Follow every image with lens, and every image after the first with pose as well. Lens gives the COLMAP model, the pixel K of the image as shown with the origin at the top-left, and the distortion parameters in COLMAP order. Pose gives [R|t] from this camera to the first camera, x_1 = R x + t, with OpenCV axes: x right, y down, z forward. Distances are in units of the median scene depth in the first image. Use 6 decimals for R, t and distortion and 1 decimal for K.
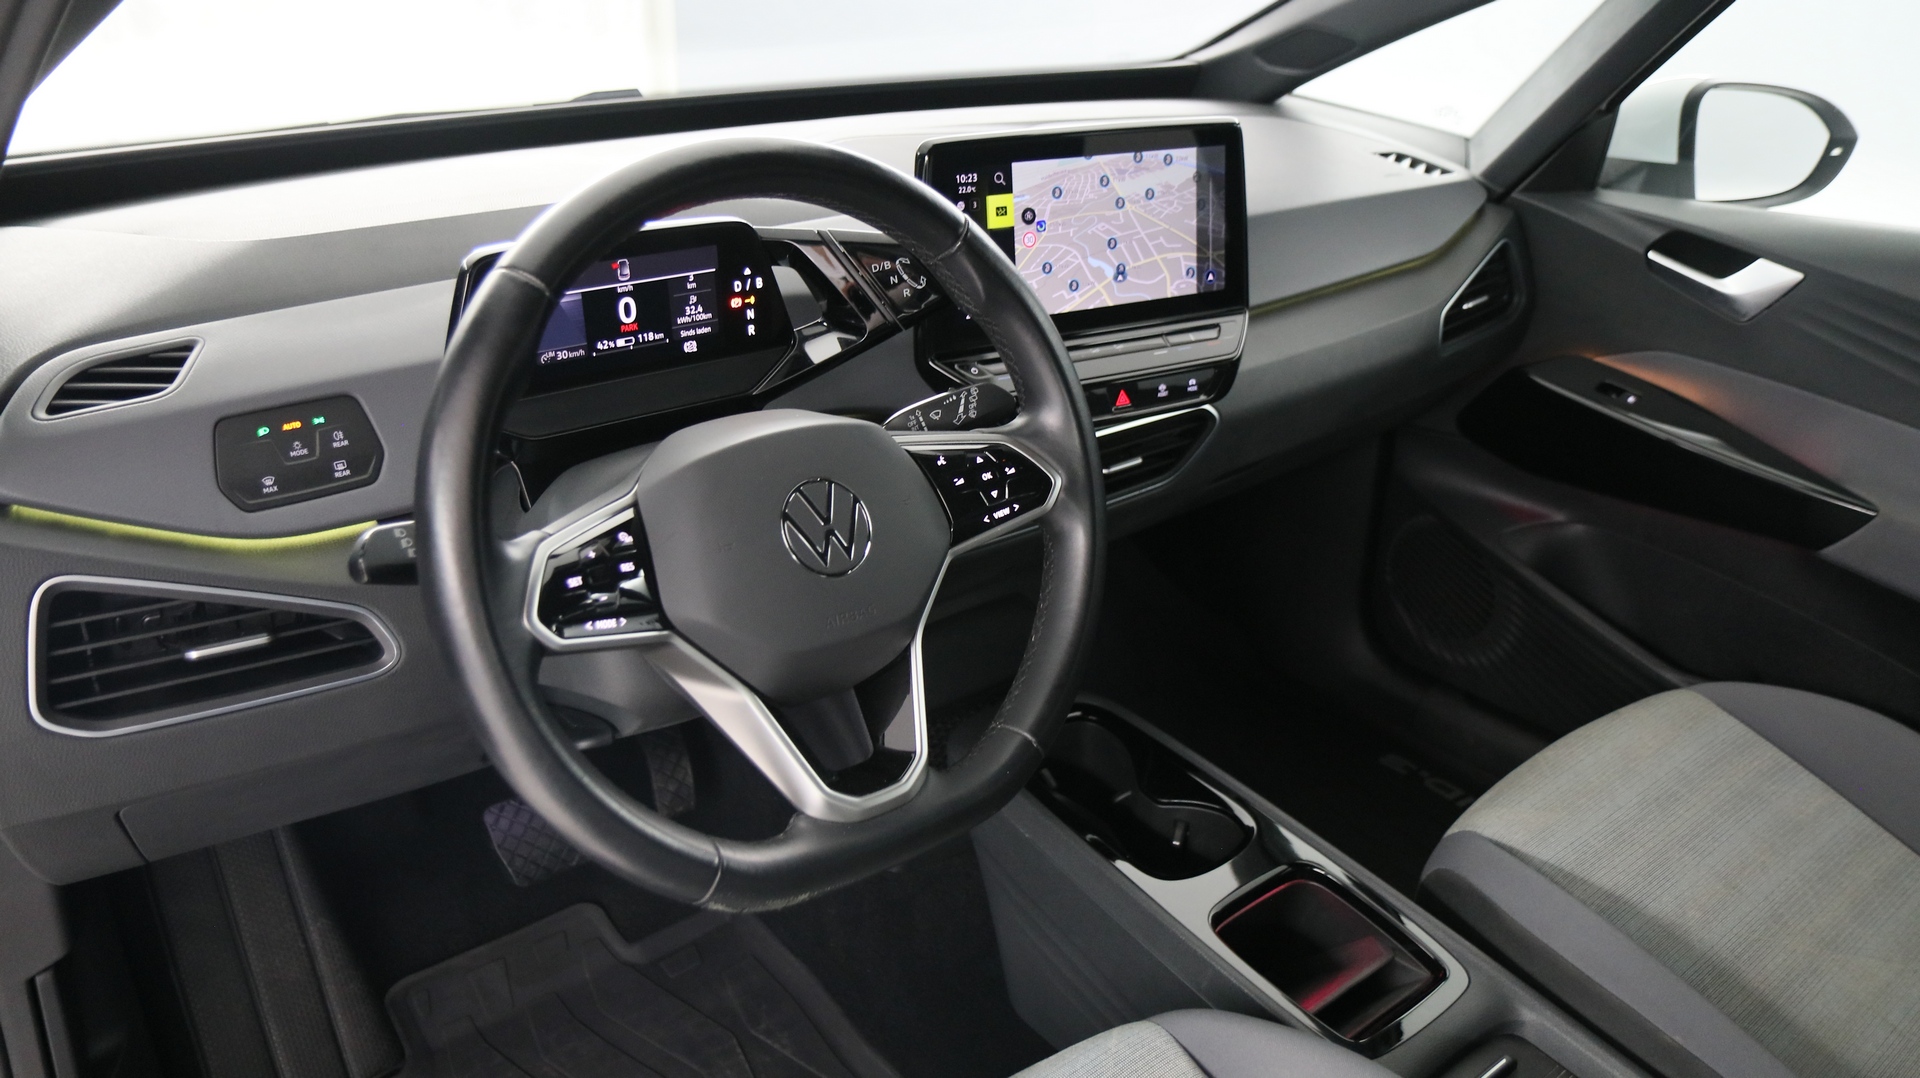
lens RADIAL K [[1461.8, 0, 959.5], [0, 1461.8, 538.8], [0, 0, 1]] dist [-0.030014, 0.017364]
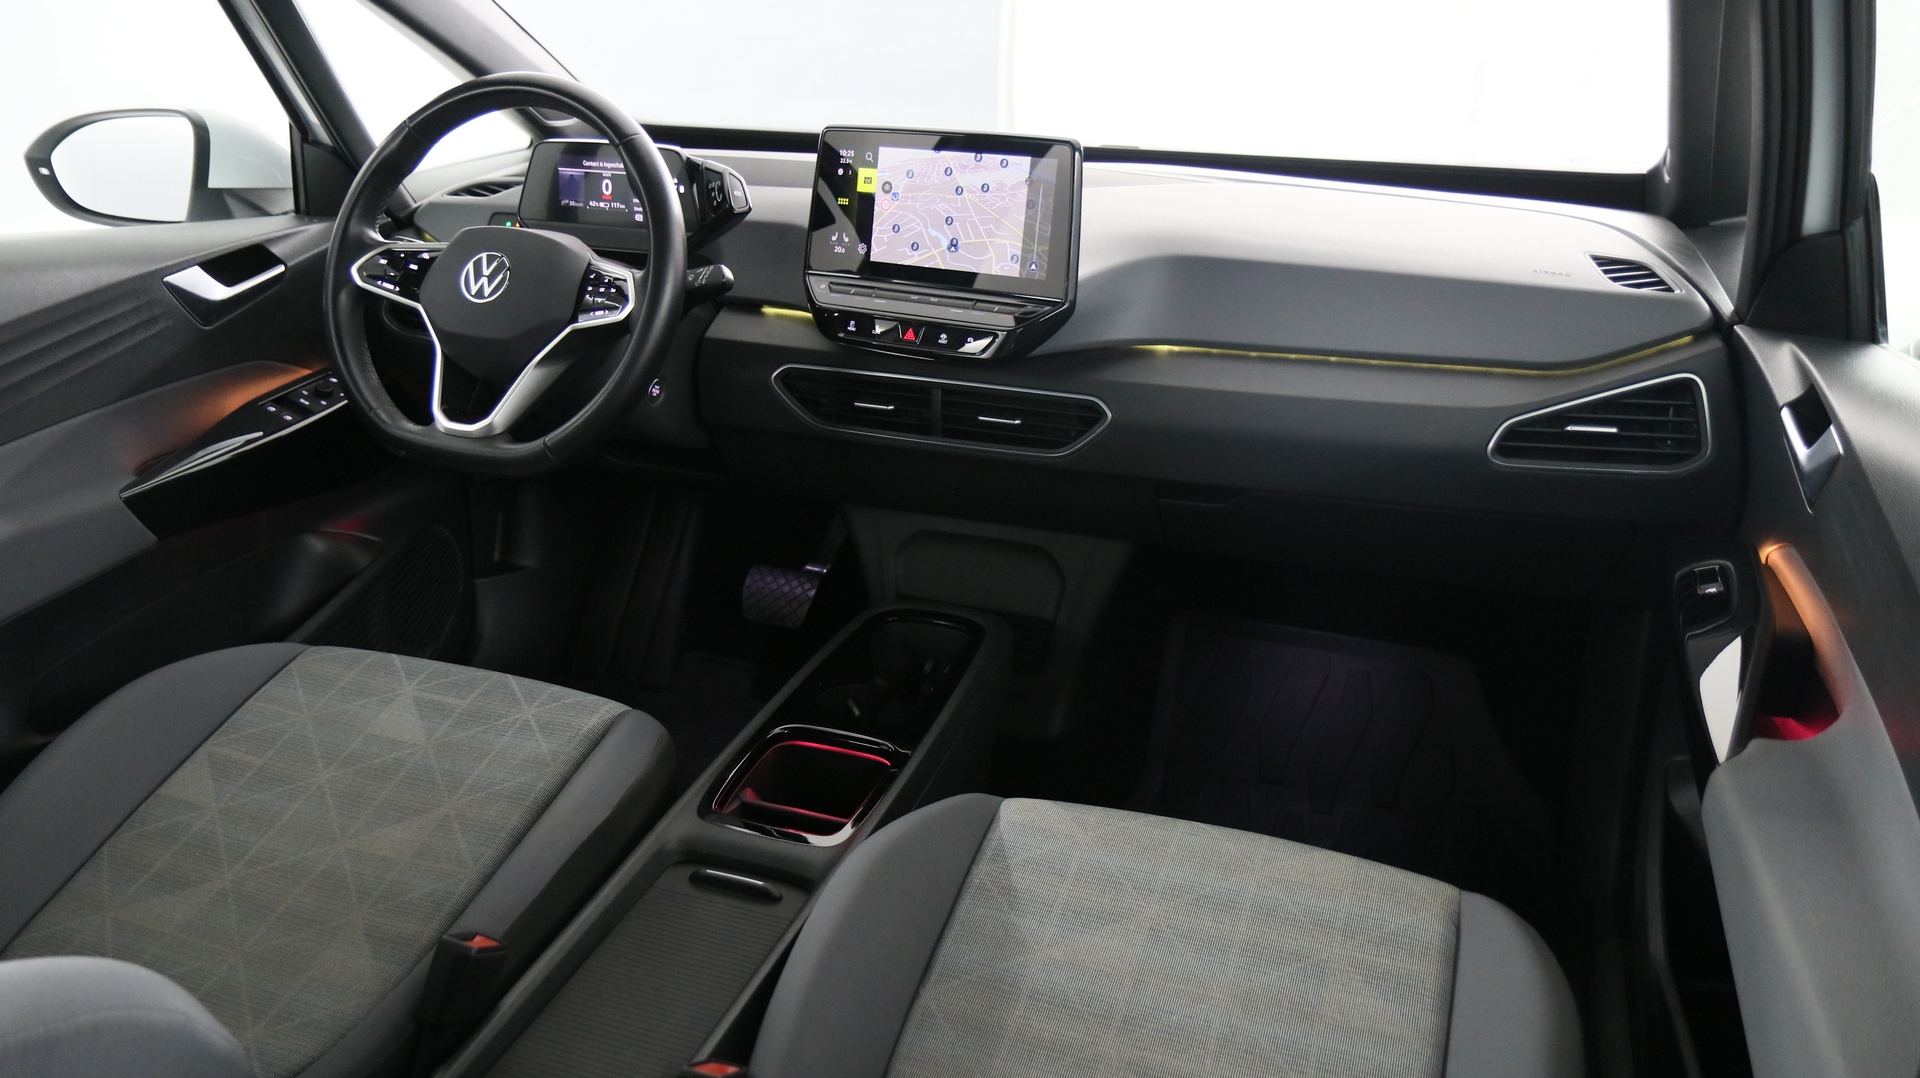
lens RADIAL K [[1461.8, 0, 962.8], [0, 1461.8, 552.6], [0, 0, 1]] dist [-0.030014, 0.017364]
pose [[0.495562, 0.277128, -0.823176, 1.303348], [-0.372666, 0.923907, 0.086691, -0.049568], [0.784562, 0.263809, 0.561130, 0.377637]]
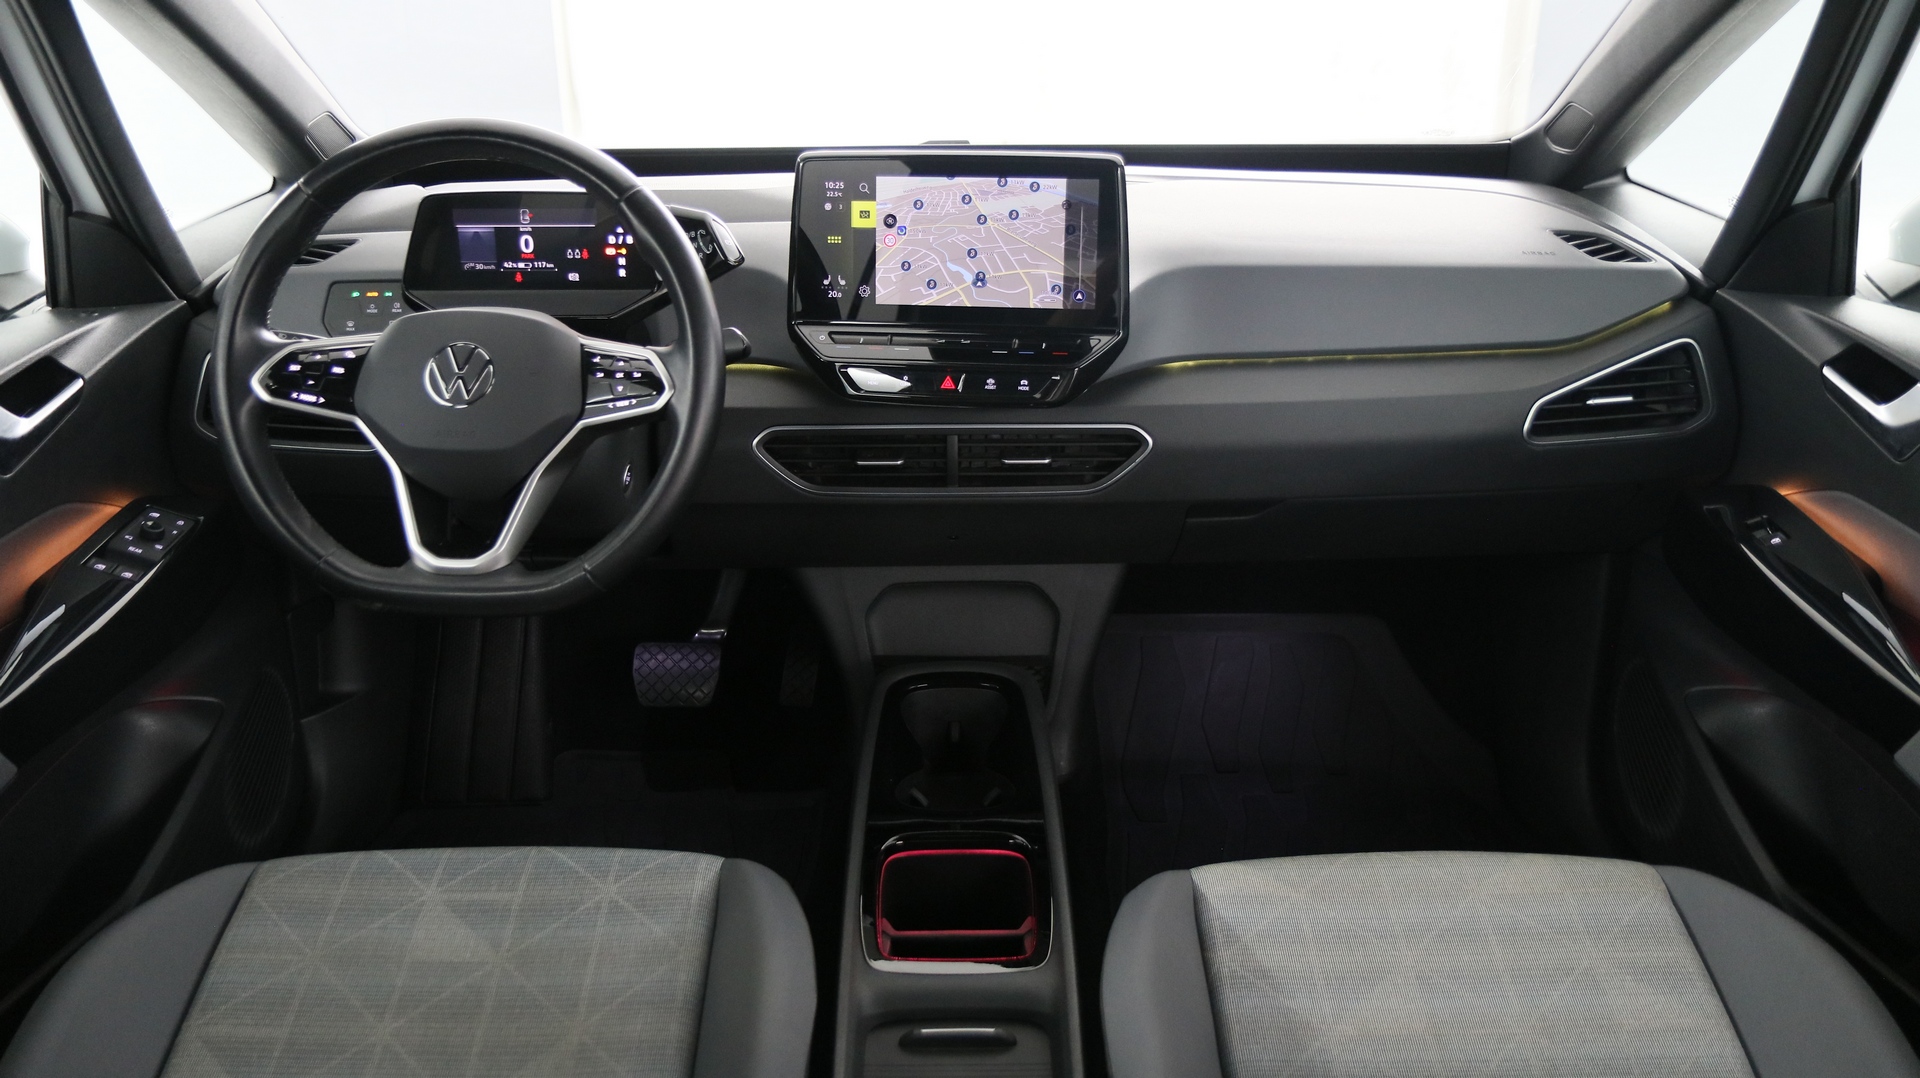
lens RADIAL K [[1461.8, 0, 963.6], [0, 1461.8, 542.0], [0, 0, 1]] dist [-0.030014, 0.017364]
pose [[0.768049, 0.195785, -0.609729, 0.892938], [-0.242887, 0.970039, 0.005528, 0.018350], [0.592543, 0.143850, 0.792591, 0.105010]]
